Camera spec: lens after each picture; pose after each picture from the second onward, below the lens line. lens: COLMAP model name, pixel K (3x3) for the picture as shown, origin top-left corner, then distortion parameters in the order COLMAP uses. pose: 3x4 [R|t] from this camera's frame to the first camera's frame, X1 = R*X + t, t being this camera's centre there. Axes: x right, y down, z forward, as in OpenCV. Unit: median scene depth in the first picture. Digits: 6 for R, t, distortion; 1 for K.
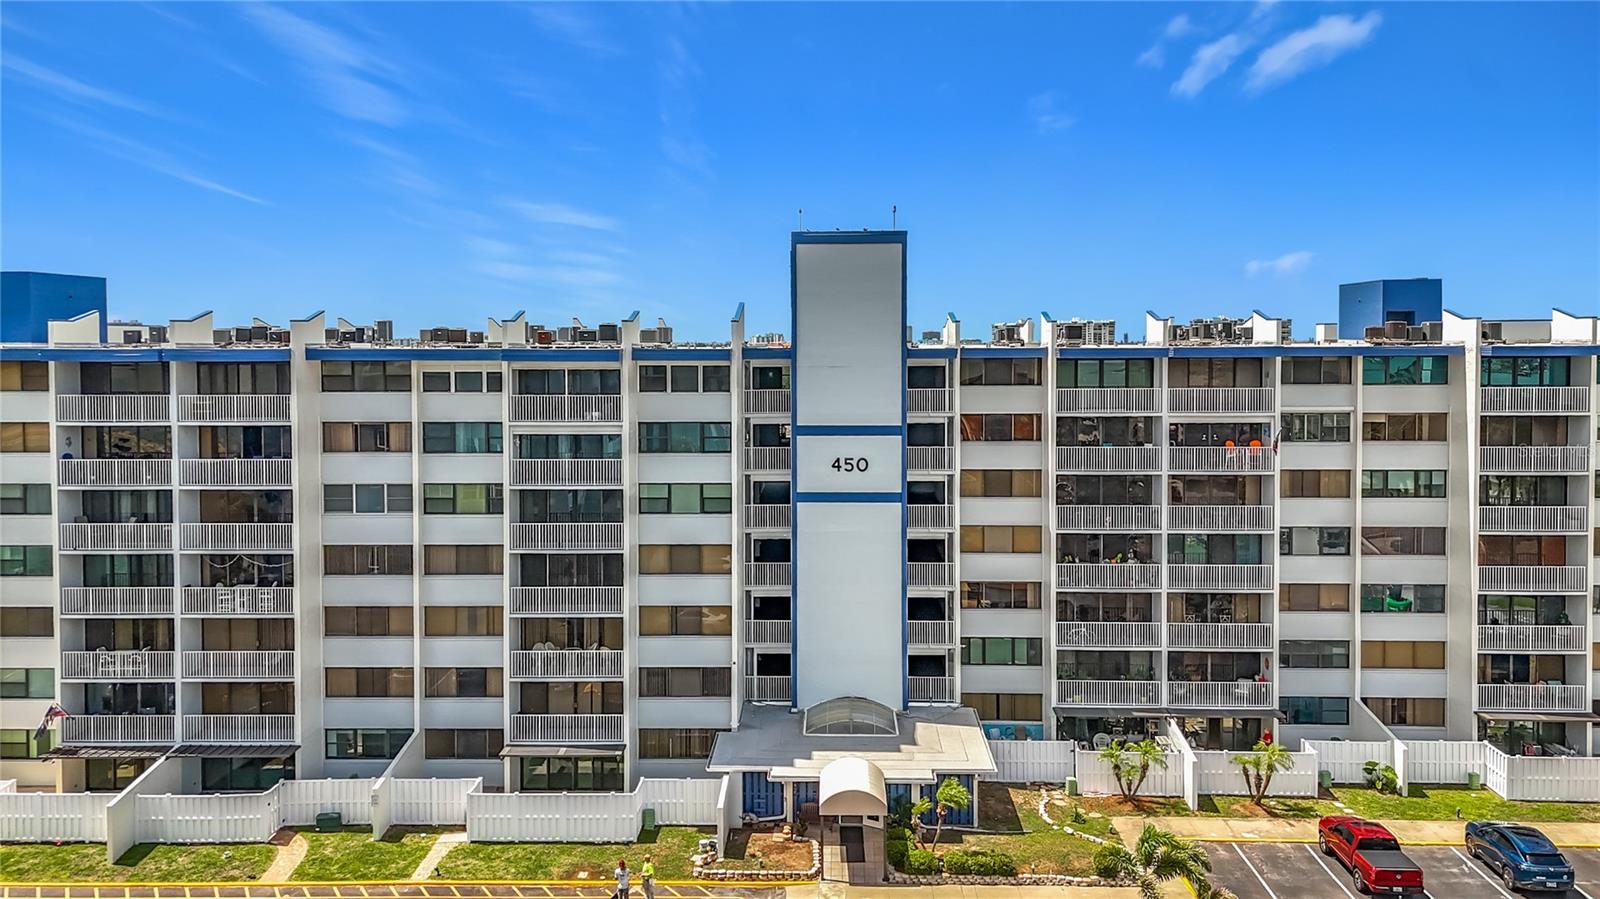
lens RADIAL K [[1280.3, 0, 795.2], [0, 1280.3, 498.9], [0, 0, 1]] dist [0.029062, 0.007471]
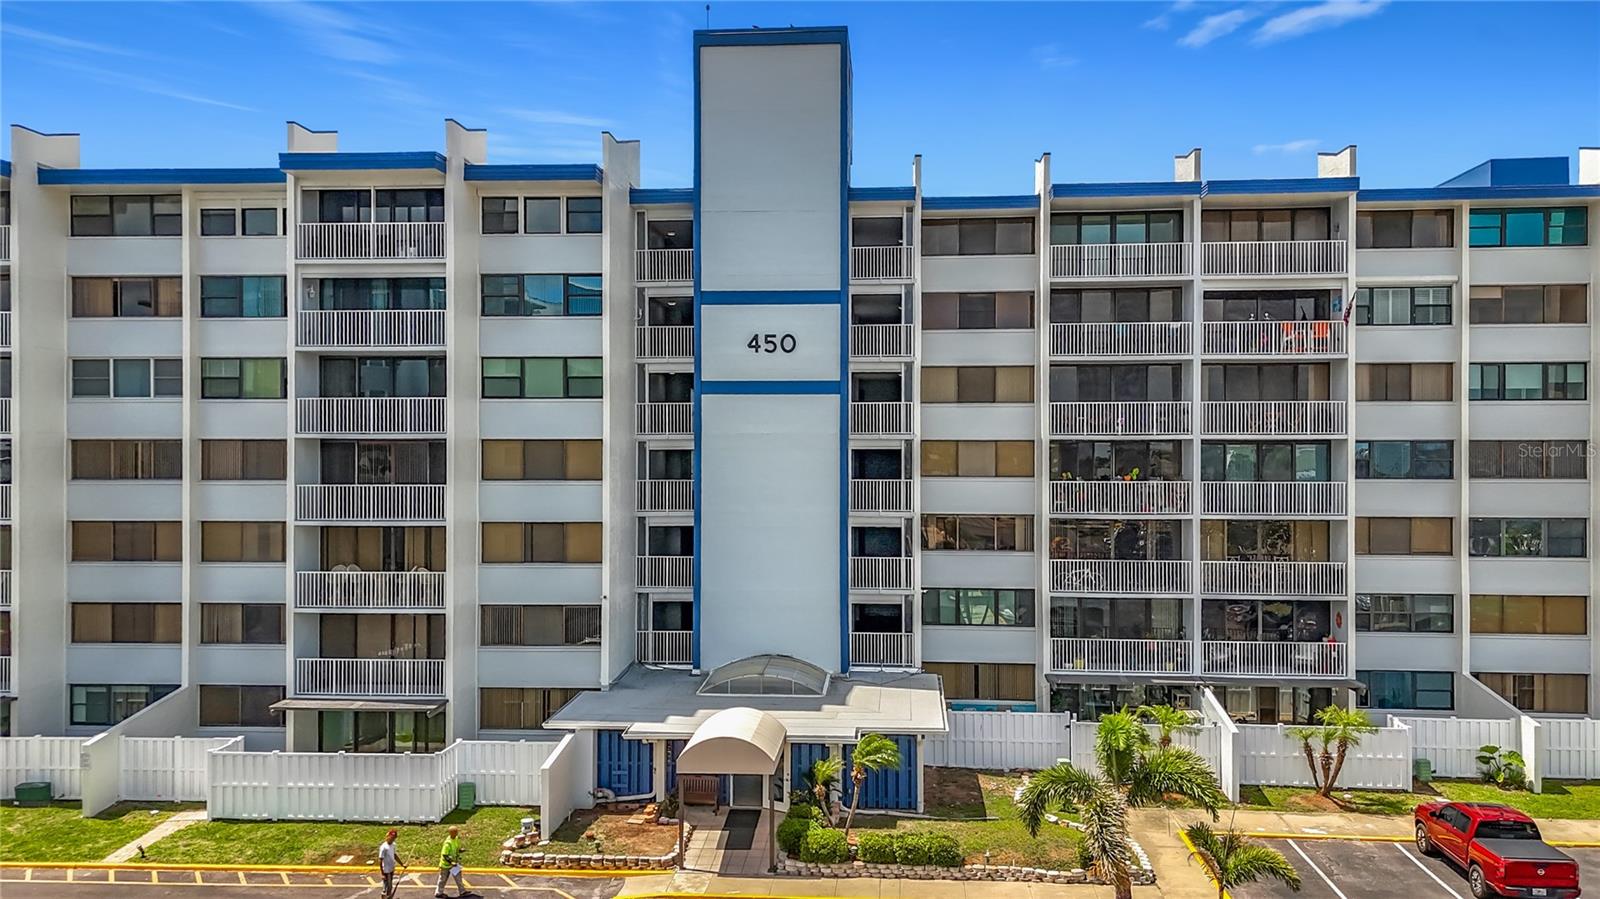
lens RADIAL K [[1294.5, 0, 798.9], [0, 1294.5, 561.6], [0, 0, 1]] dist [0.036387, -0.014464]
pose [[0.998880, 0.007285, -0.046757, 0.098135], [-0.009164, 0.999154, -0.040097, 0.135026], [0.046426, 0.040481, 0.998101, 0.255181]]
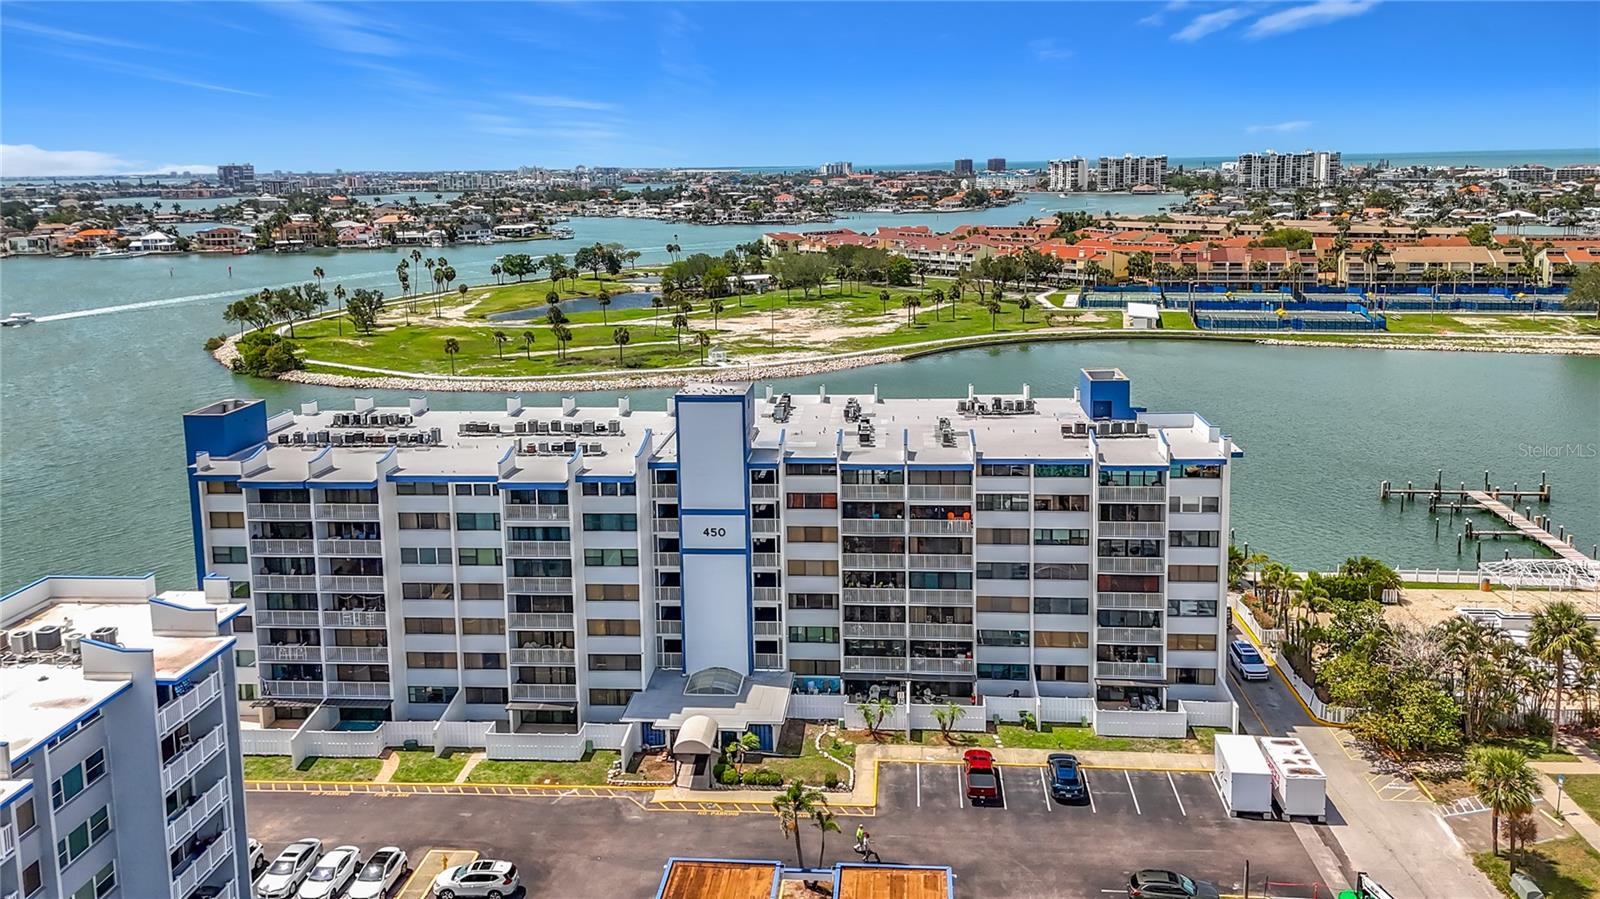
lens RADIAL K [[1206.7, 0, 811.6], [0, 1206.7, 463.2], [0, 0, 1]] dist [0.043281, -0.033410]
pose [[0.998651, -0.000161, -0.051929, 0.257363], [0.006578, 0.992332, 0.123426, -0.314981], [0.051511, -0.123601, 0.990994, -0.543197]]
